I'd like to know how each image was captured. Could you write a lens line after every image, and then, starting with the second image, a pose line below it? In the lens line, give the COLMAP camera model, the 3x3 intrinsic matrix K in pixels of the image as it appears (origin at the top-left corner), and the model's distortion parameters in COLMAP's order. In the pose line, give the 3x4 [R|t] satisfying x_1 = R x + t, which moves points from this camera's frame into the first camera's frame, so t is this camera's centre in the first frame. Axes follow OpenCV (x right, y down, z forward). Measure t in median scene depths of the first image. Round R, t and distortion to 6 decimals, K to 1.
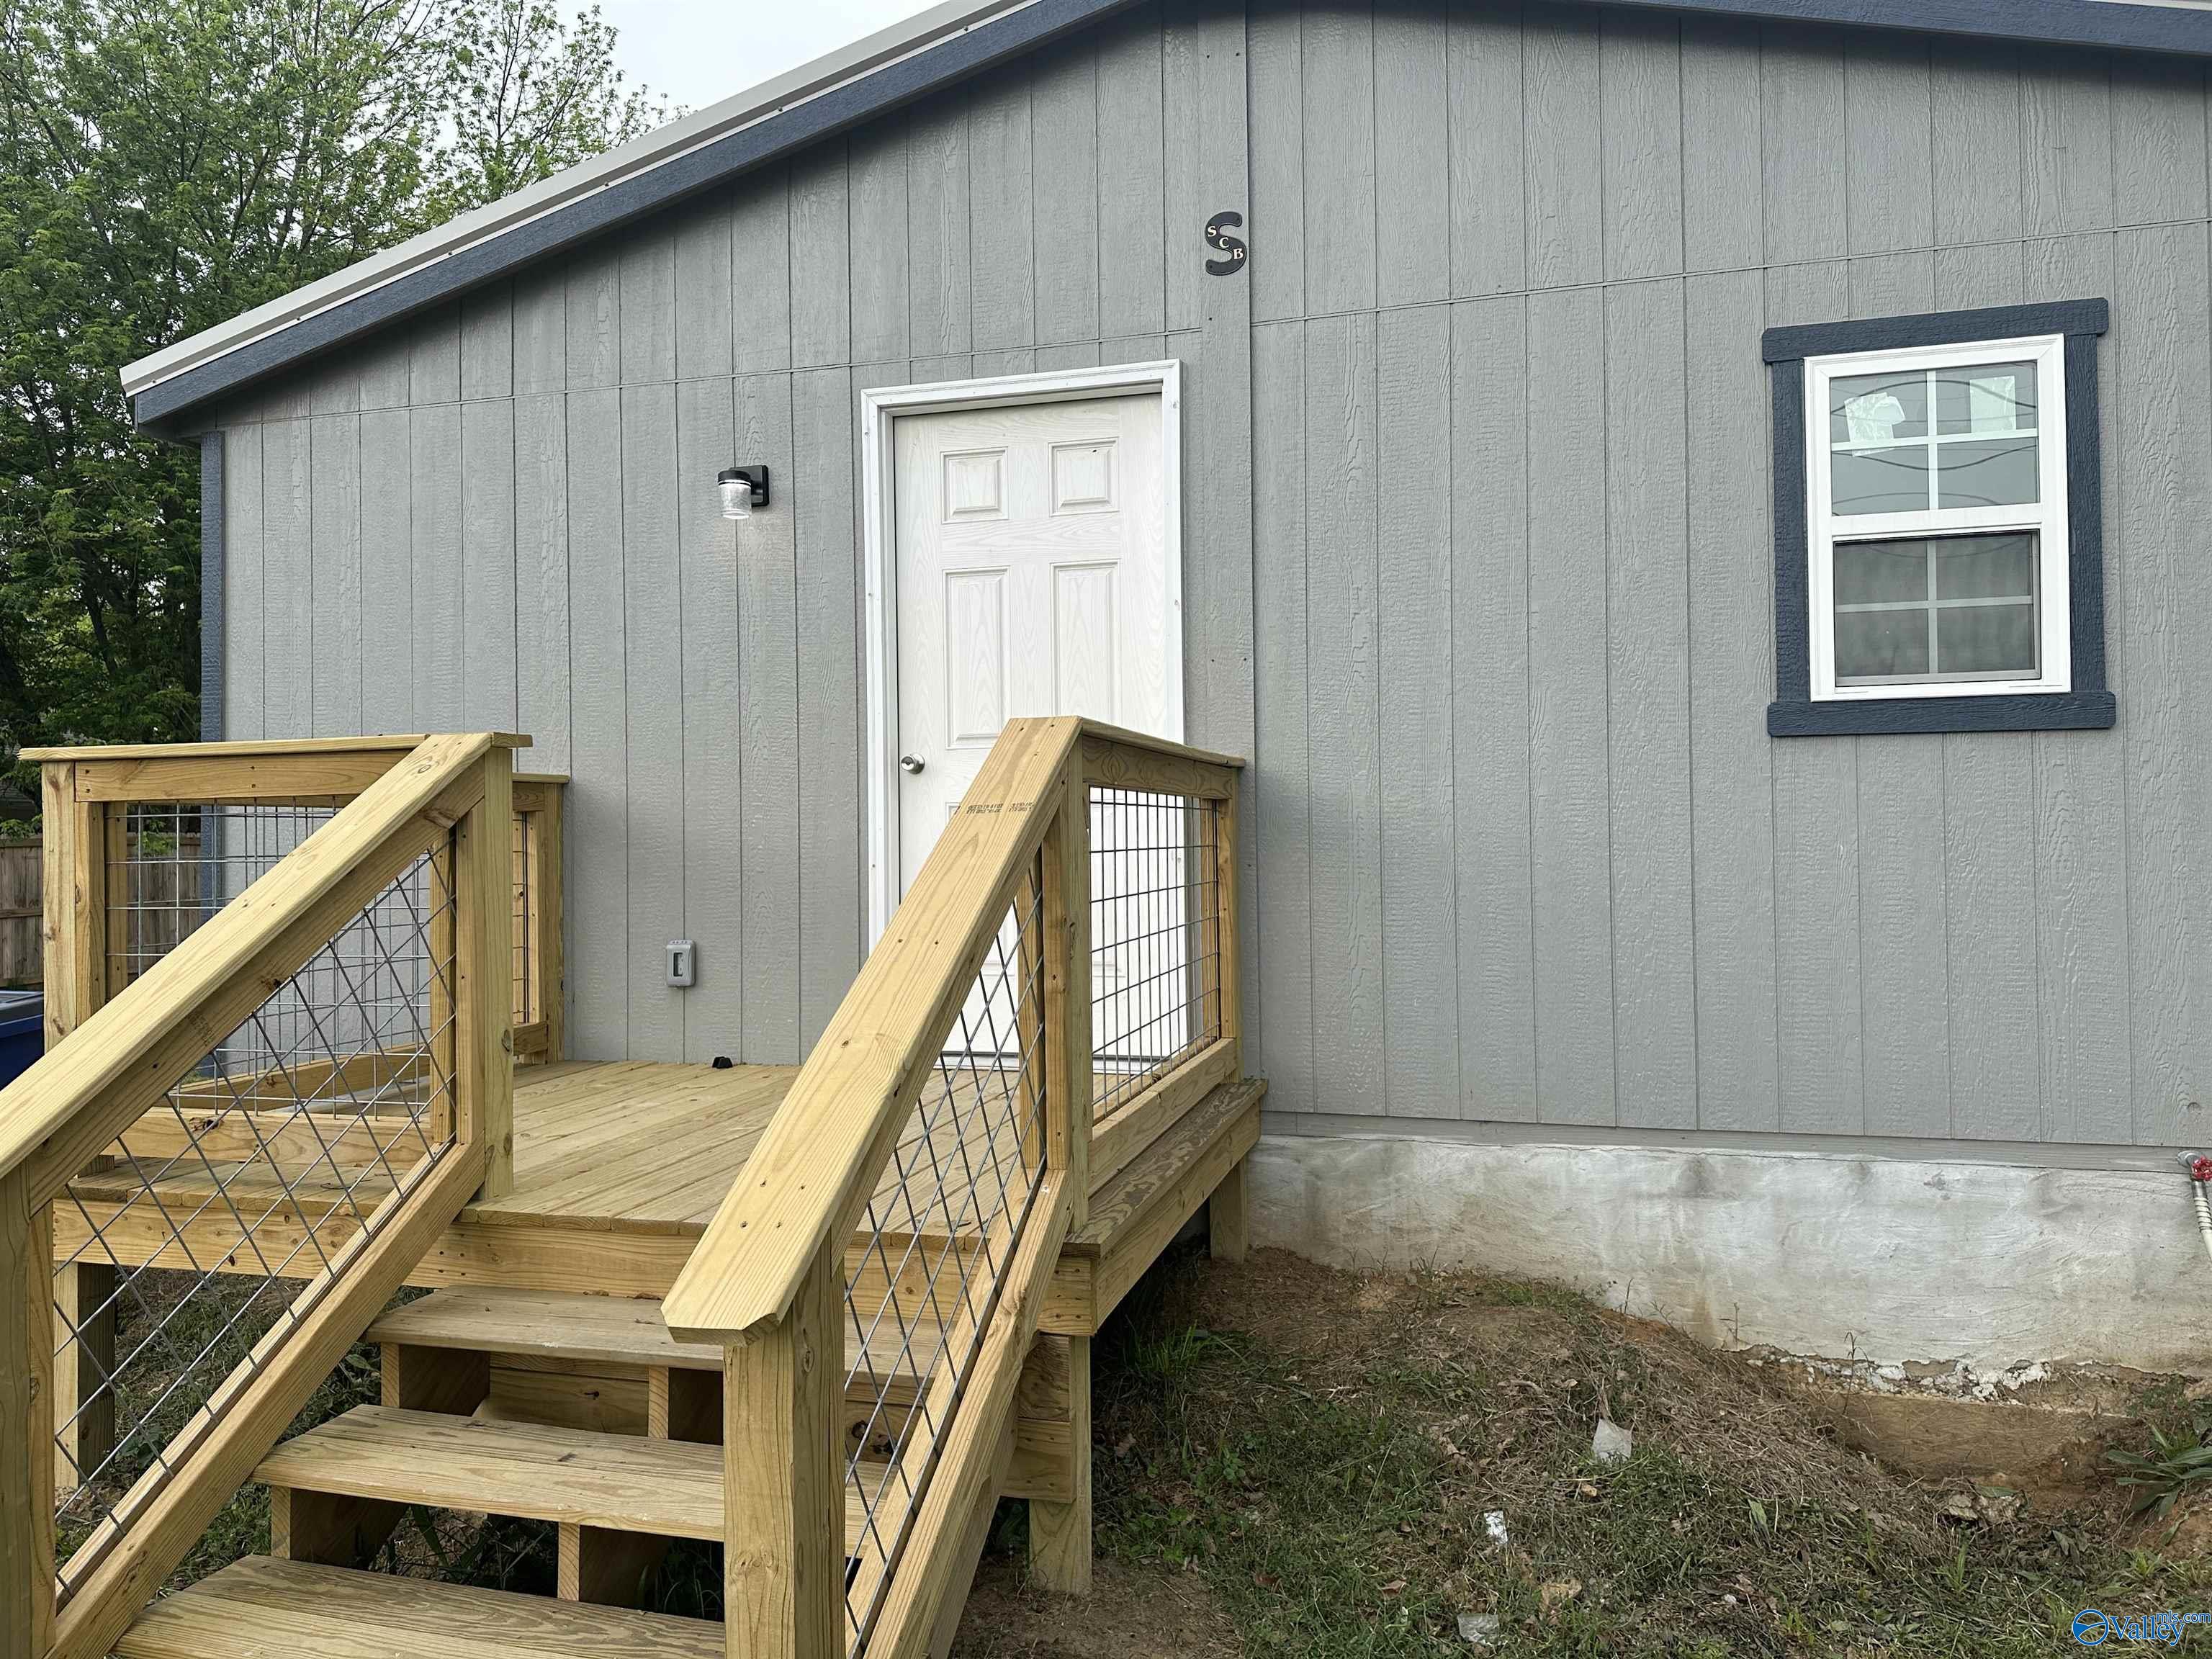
lens RADIAL K [[1517.5, 0, 1106.0], [0, 1517.5, 829.5], [0, 0, 1]] dist [0.003213, -0.000687]
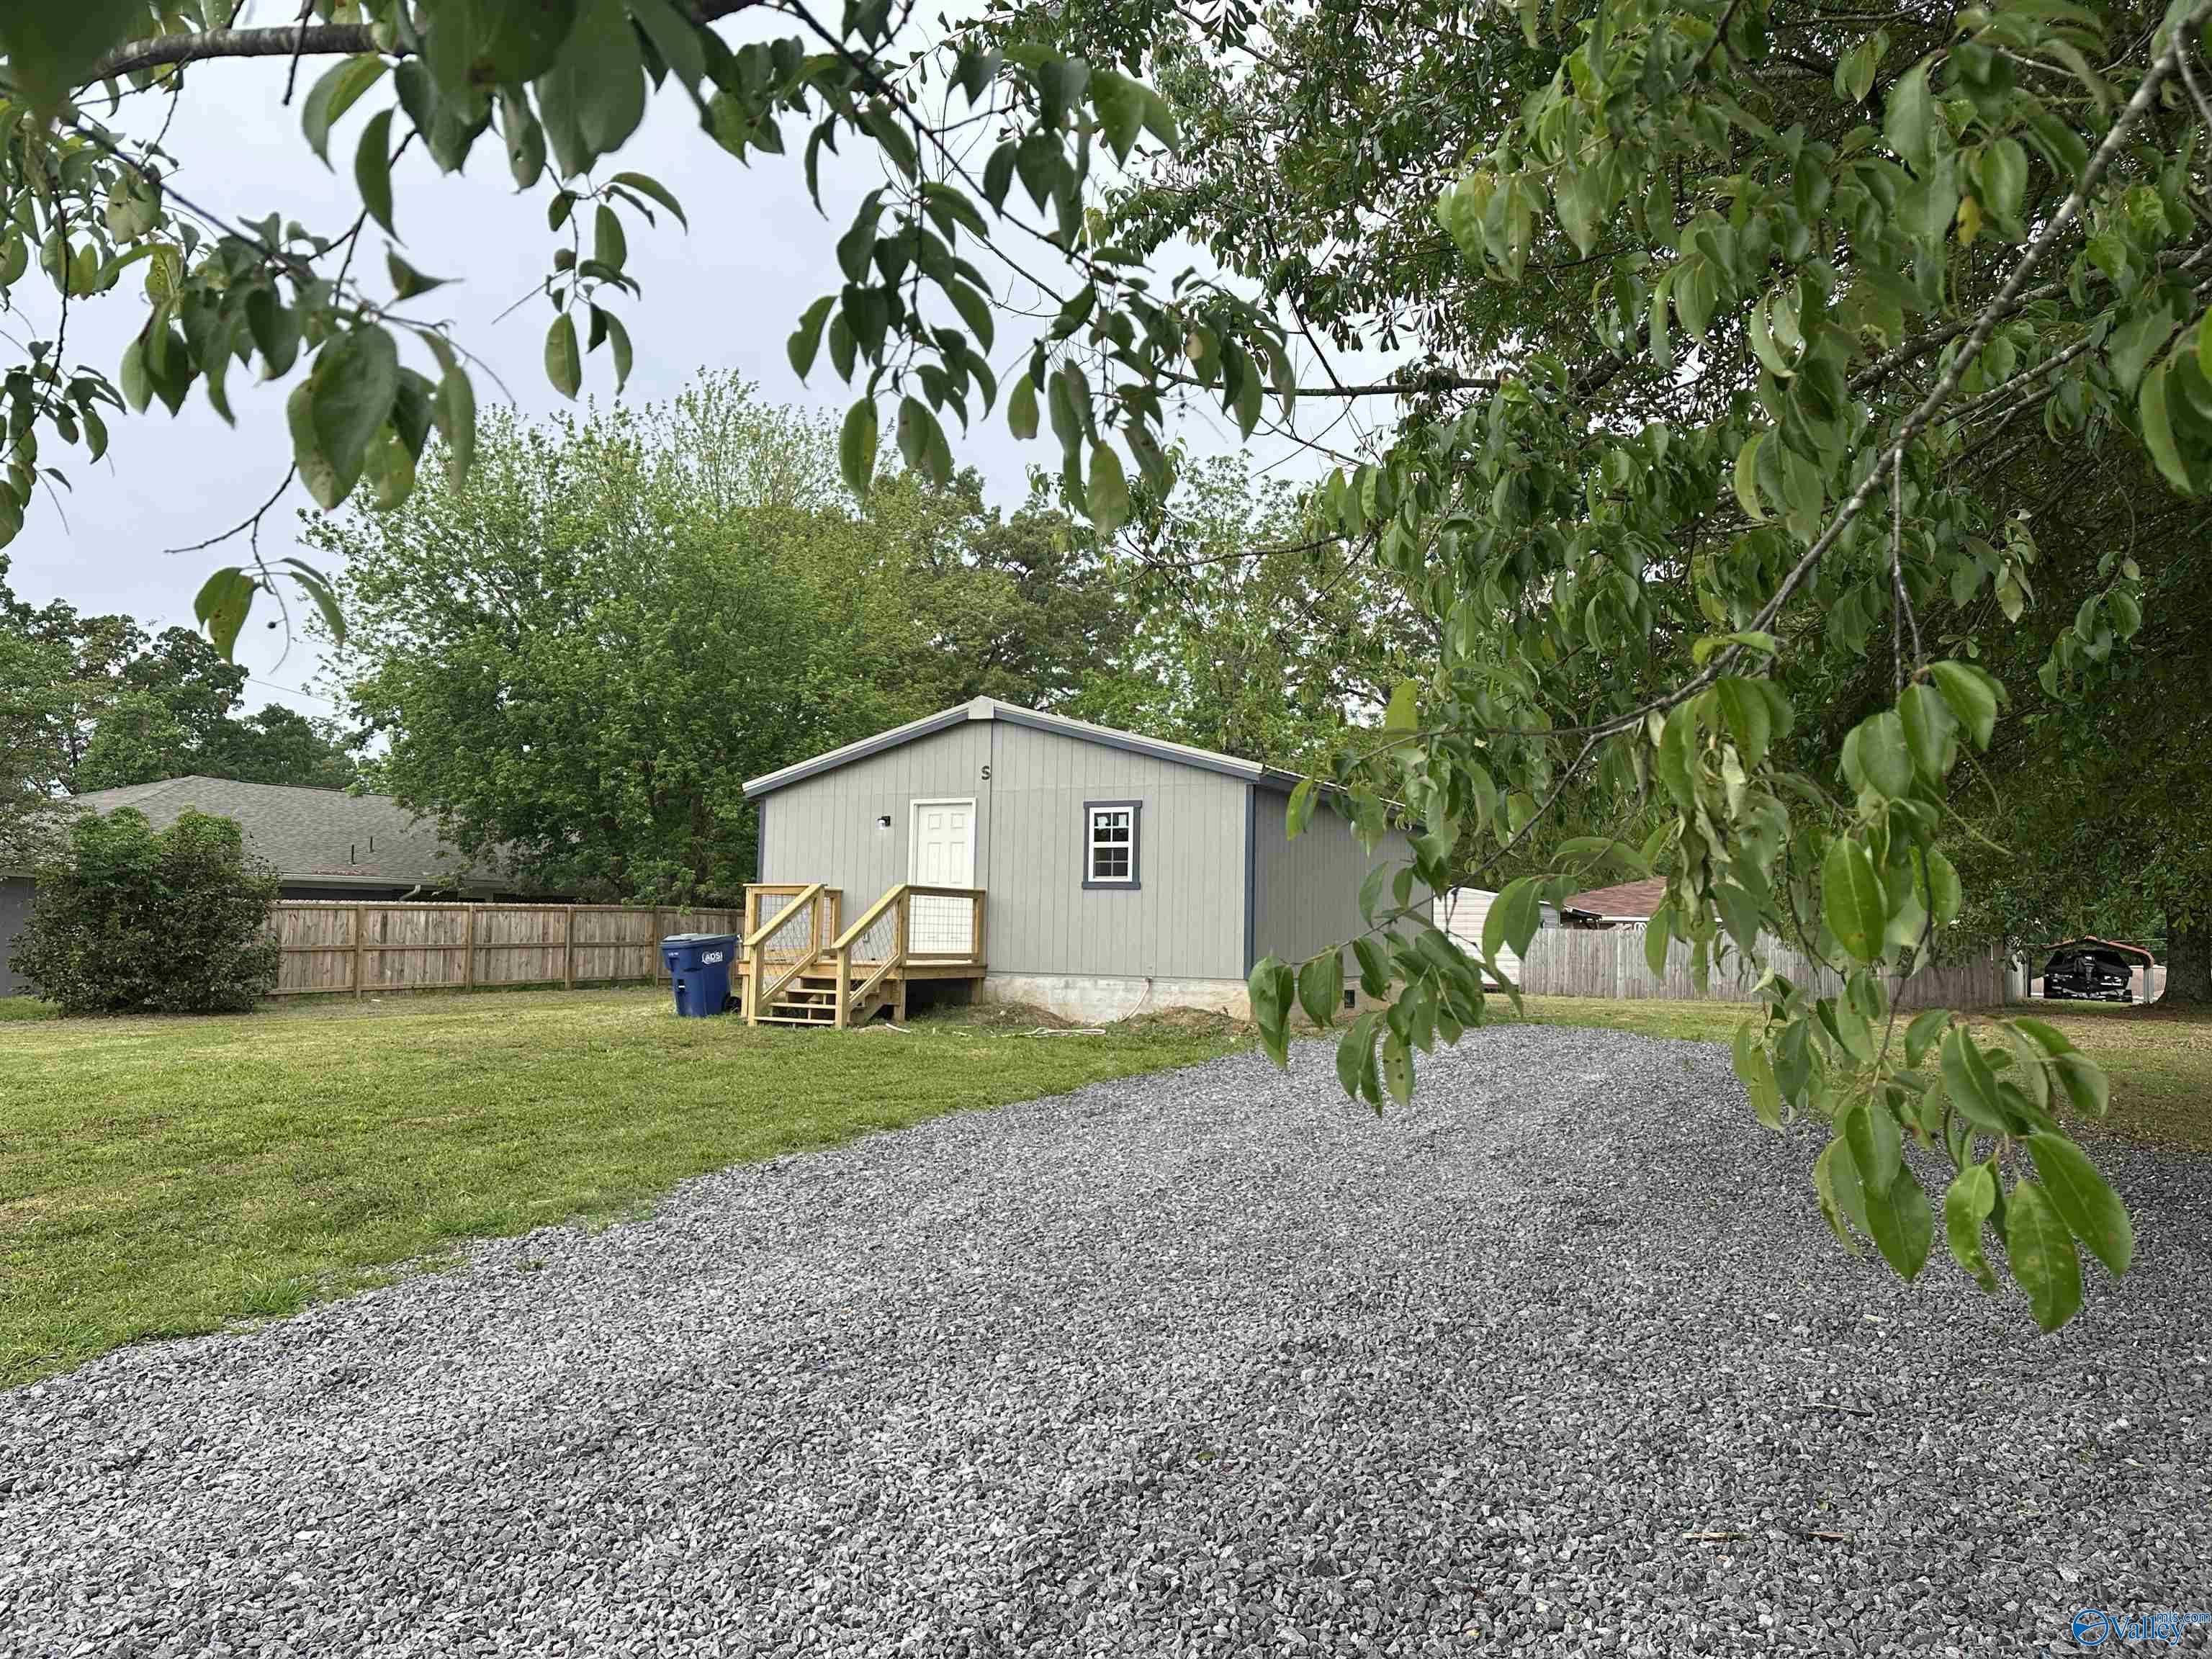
lens RADIAL K [[1517.5, 0, 1106.0], [0, 1517.5, 829.5], [0, 0, 1]] dist [0.003213, -0.000687]
pose [[0.976690, 0.024591, -0.213243, 1.445764], [-0.040736, 0.996598, -0.071651, 0.085263], [0.210755, 0.078667, 0.974368, -3.404470]]
